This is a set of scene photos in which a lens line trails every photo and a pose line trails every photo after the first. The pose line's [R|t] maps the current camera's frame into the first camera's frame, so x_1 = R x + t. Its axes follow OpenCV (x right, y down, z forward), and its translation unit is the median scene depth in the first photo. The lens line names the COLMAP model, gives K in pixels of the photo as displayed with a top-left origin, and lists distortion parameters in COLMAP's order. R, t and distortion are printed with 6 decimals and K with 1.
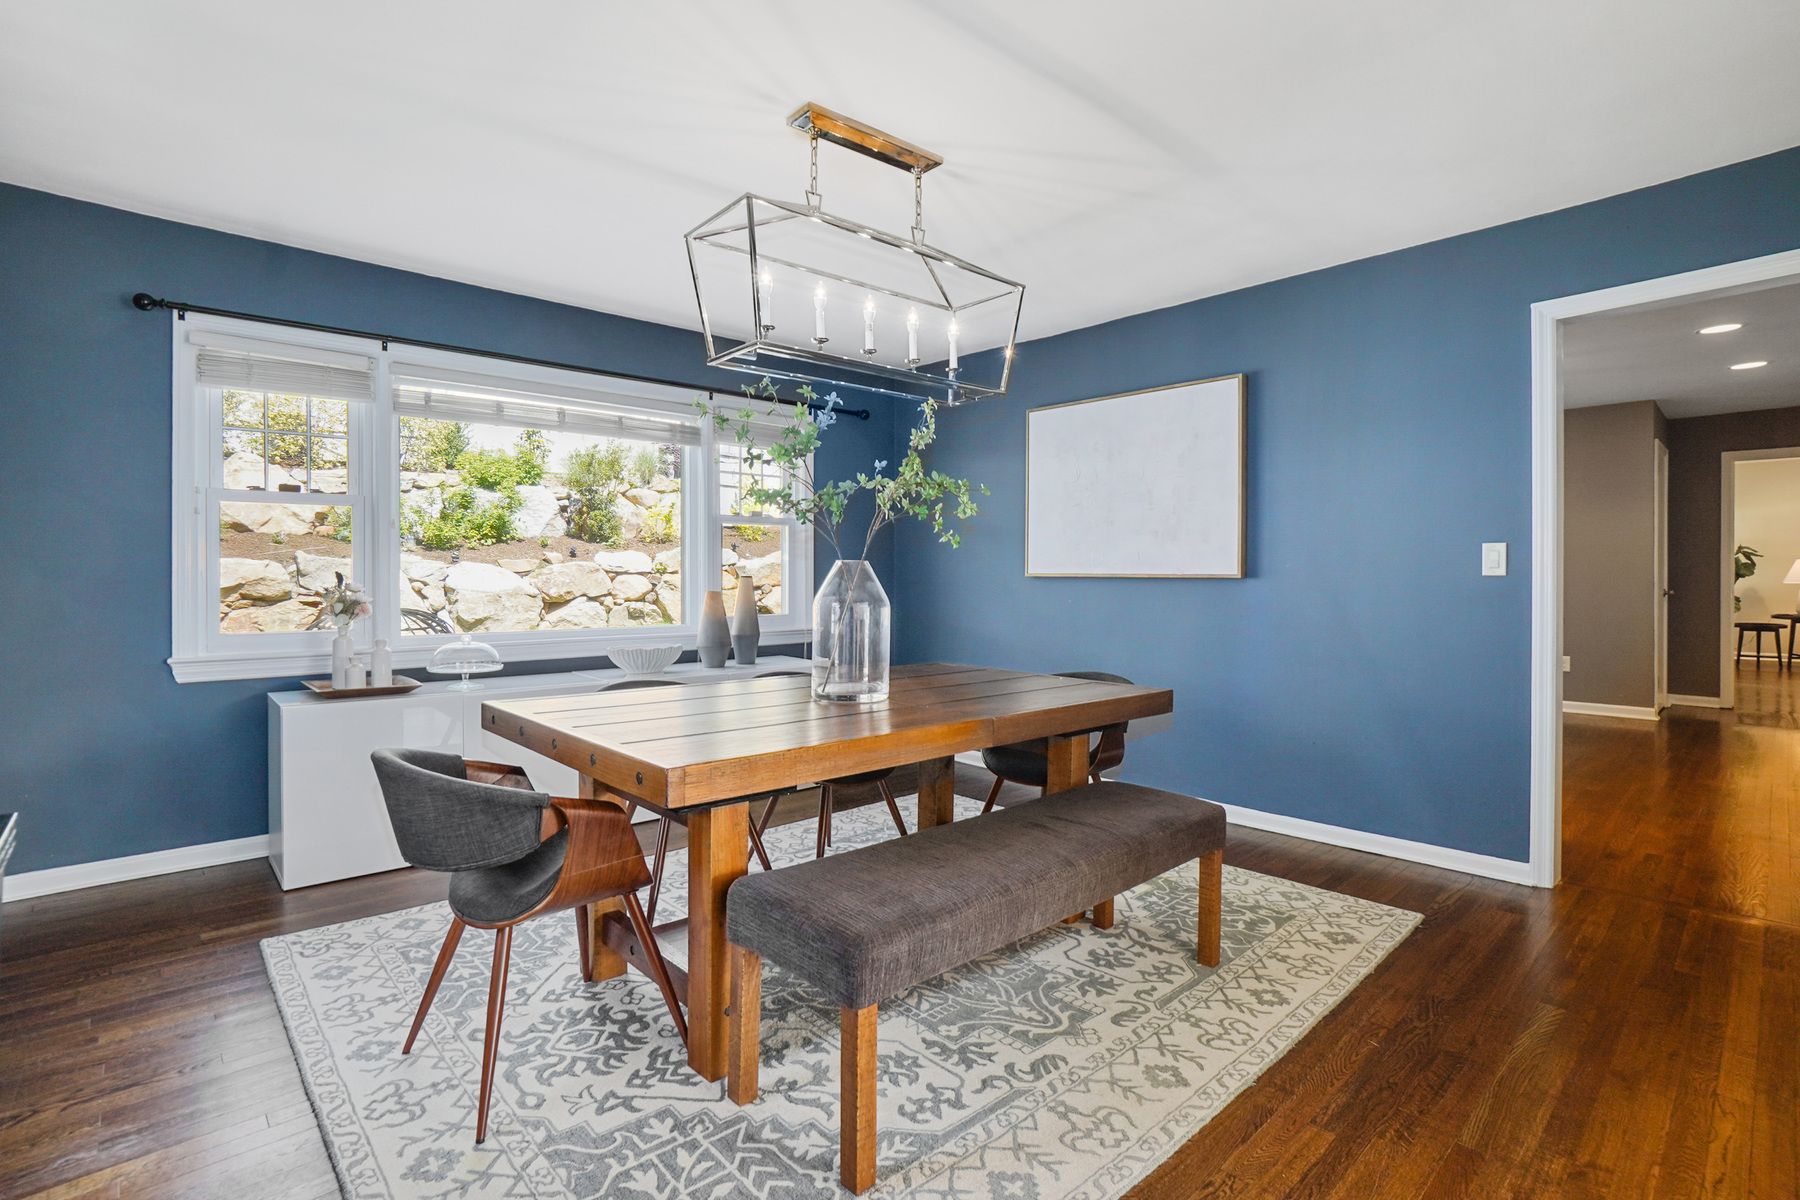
lens RADIAL K [[879.6, 0, 900.8], [0, 879.6, 584.4], [0, 0, 1]] dist [-0.046855, -0.000097]
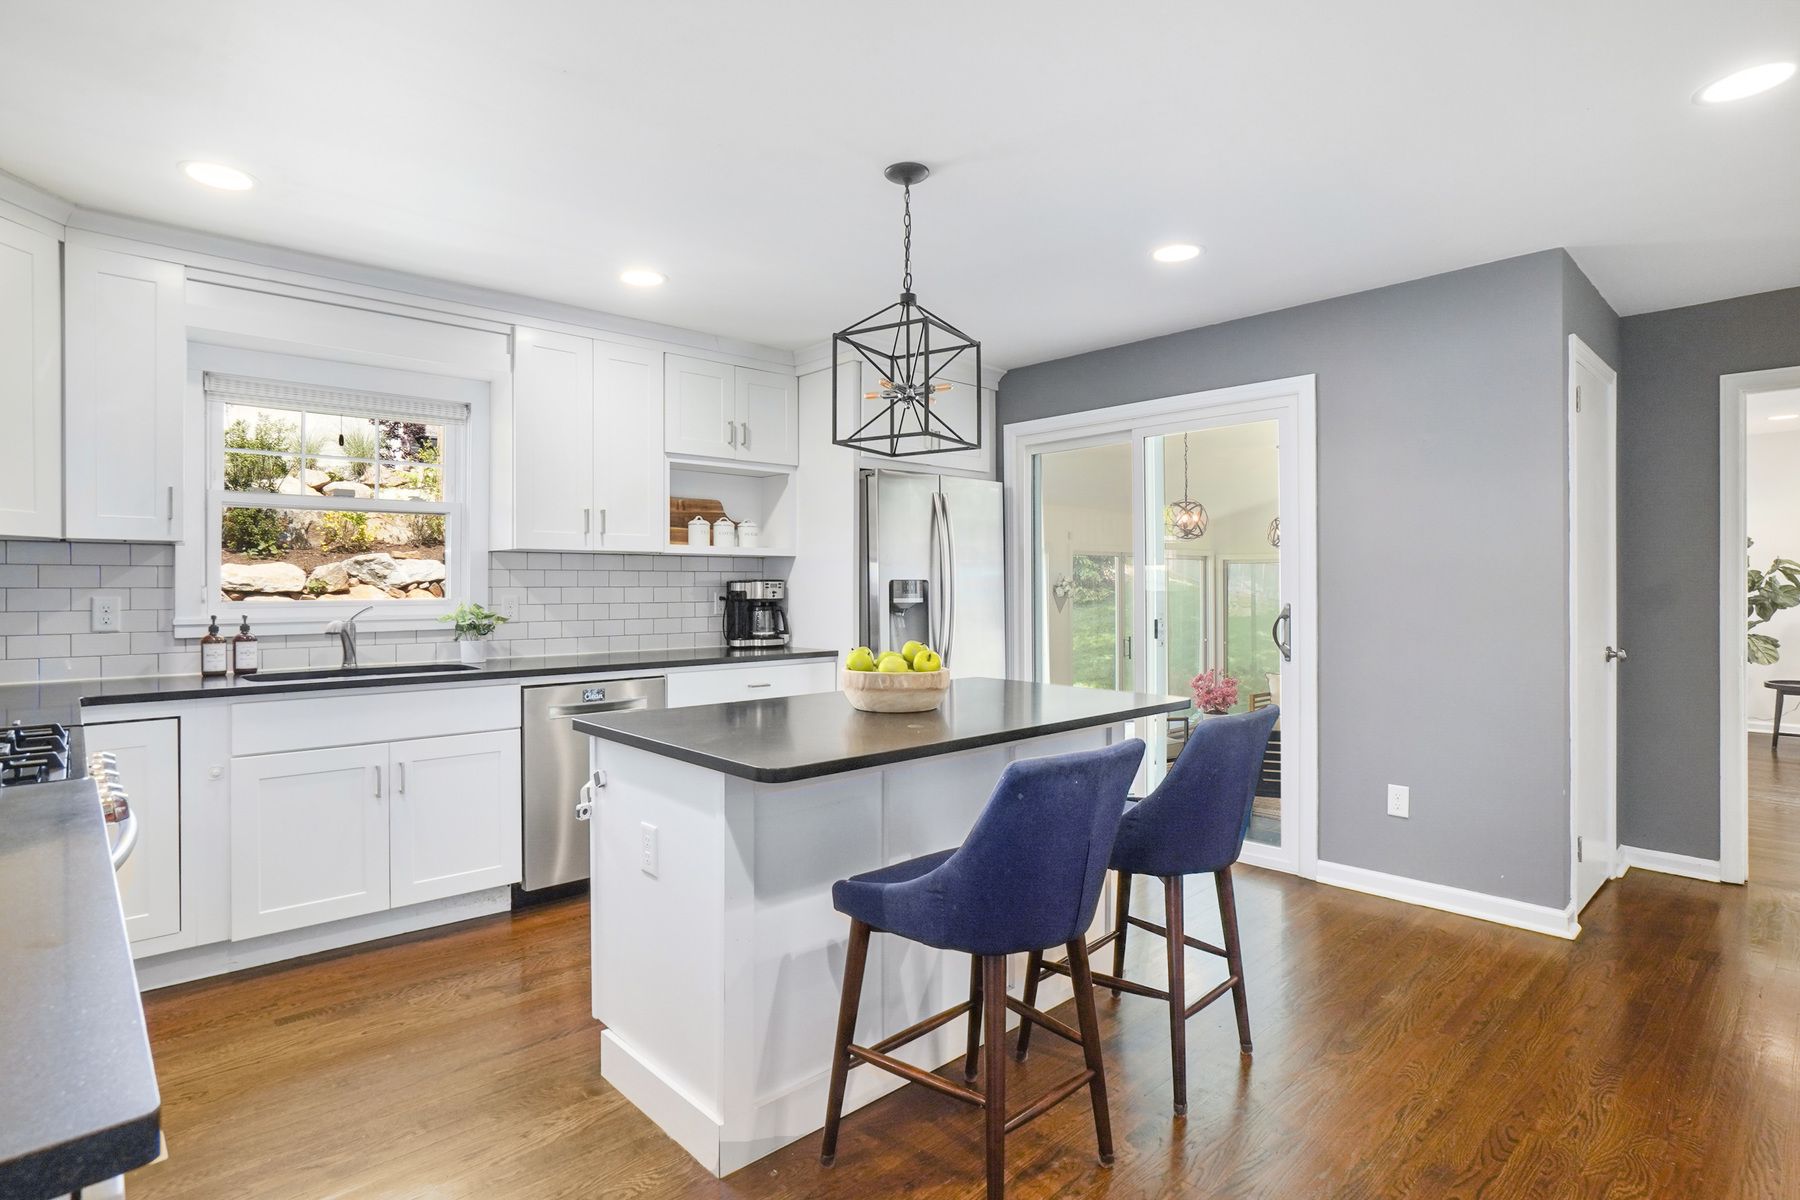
lens RADIAL K [[922.0, 0, 892.7], [0, 922.0, 594.5], [0, 0, 1]] dist [-0.036787, 0.001734]
pose [[0.999966, -0.003117, -0.007571, 0.480549], [0.003096, 0.999991, -0.002807, -0.027676], [0.007580, 0.002784, 0.999967, 0.457811]]
